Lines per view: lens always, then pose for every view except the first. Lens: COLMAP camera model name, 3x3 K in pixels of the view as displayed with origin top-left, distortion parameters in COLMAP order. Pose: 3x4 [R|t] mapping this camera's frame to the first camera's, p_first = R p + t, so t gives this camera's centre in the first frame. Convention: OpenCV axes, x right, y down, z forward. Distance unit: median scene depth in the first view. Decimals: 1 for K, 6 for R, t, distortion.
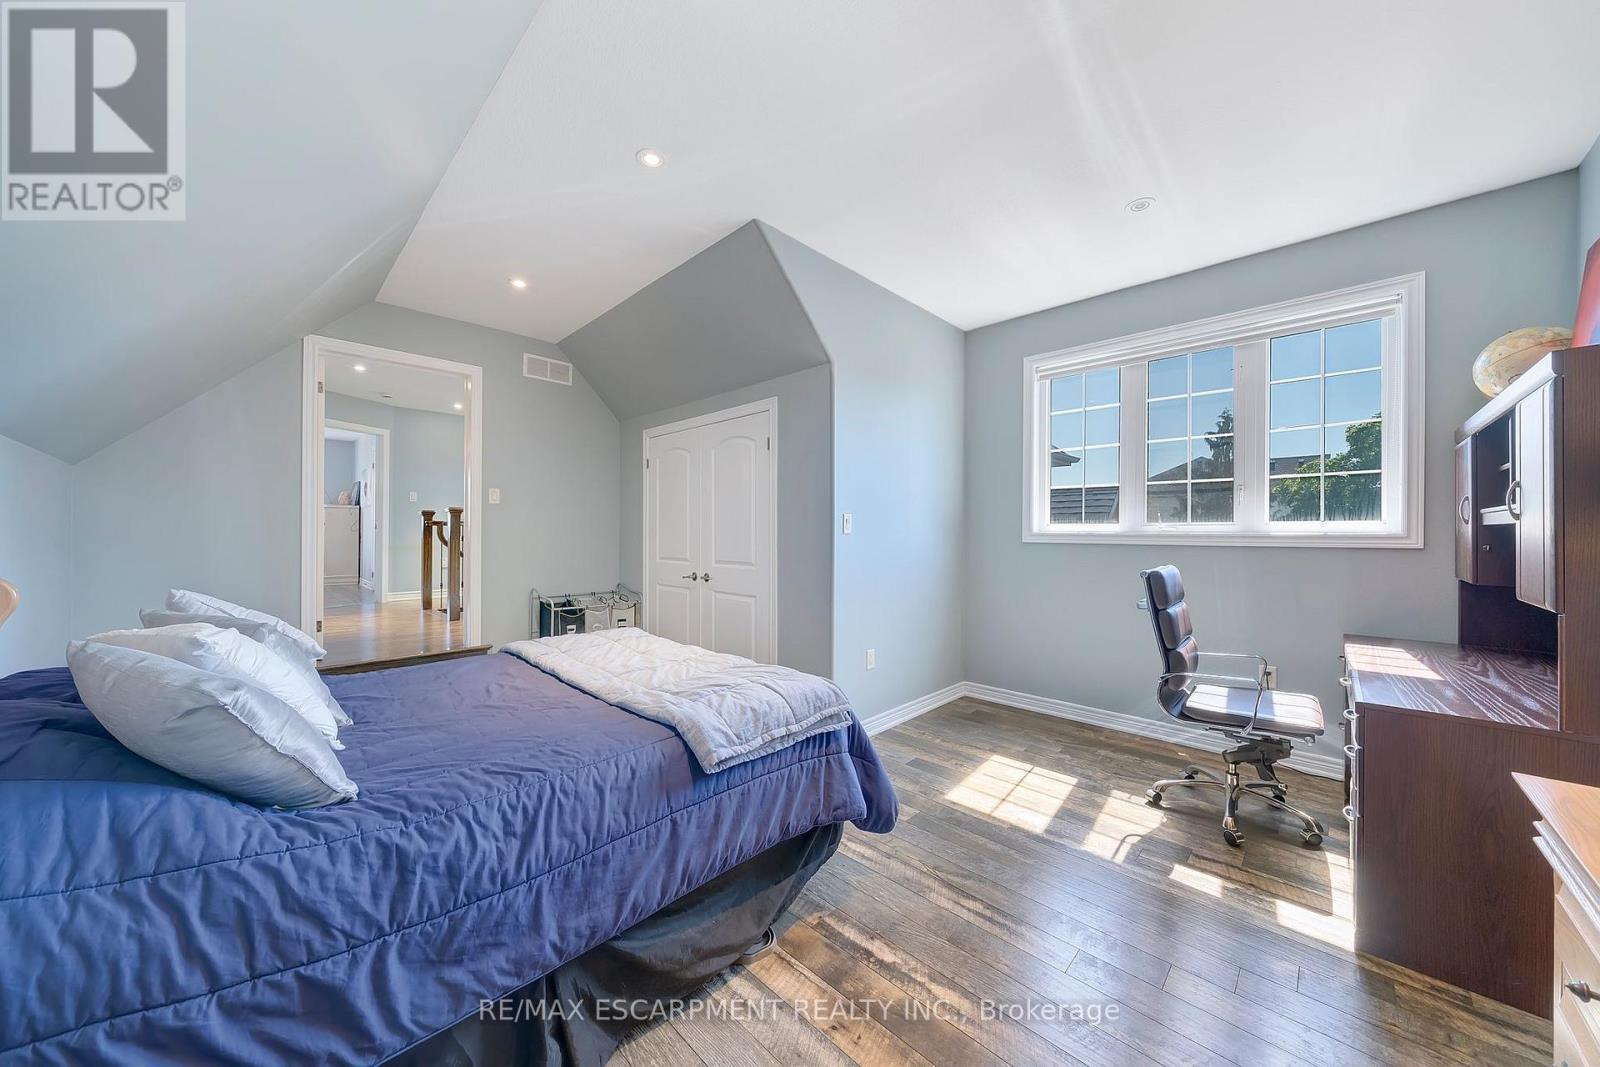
lens RADIAL K [[551.7, 0, 803.6], [0, 551.7, 536.7], [0, 0, 1]] dist [-0.006794, -0.000052]
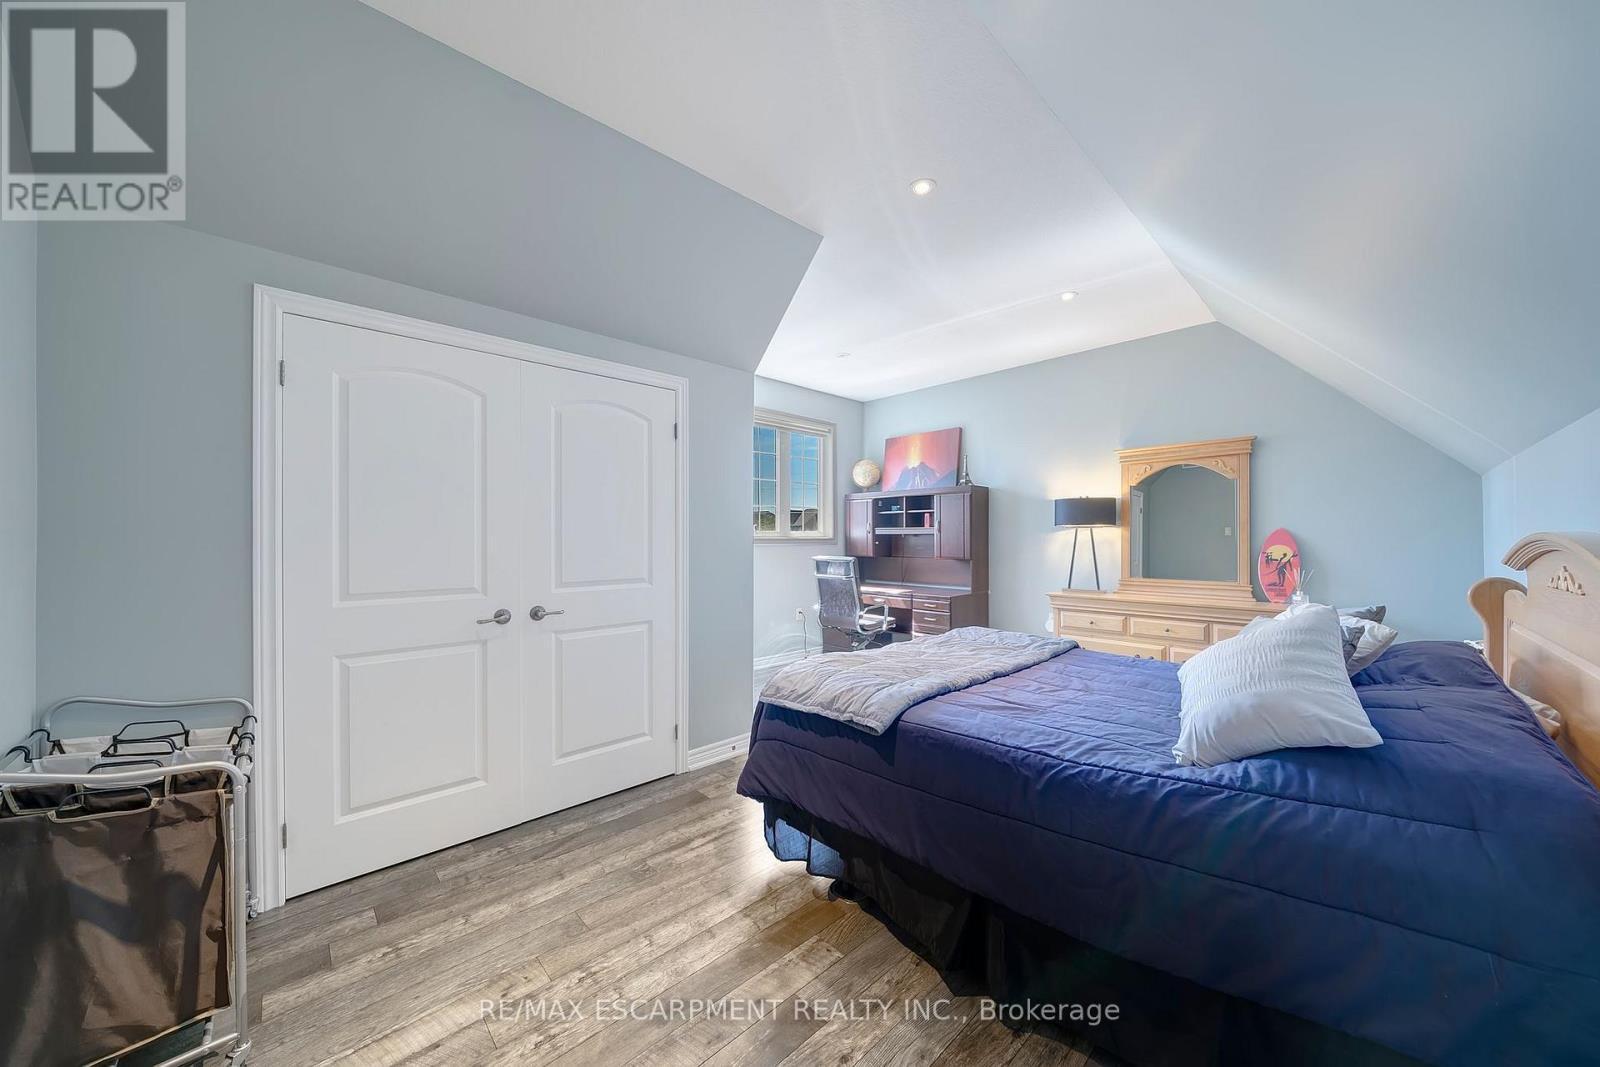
lens RADIAL K [[551.7, 0, 803.6], [0, 551.7, 536.7], [0, 0, 1]] dist [-0.006794, -0.000052]
pose [[0.054983, -0.000246, 0.998487, -0.878169], [0.009853, 0.999951, -0.000296, -0.008715], [-0.998439, 0.009854, 0.054983, 0.764828]]
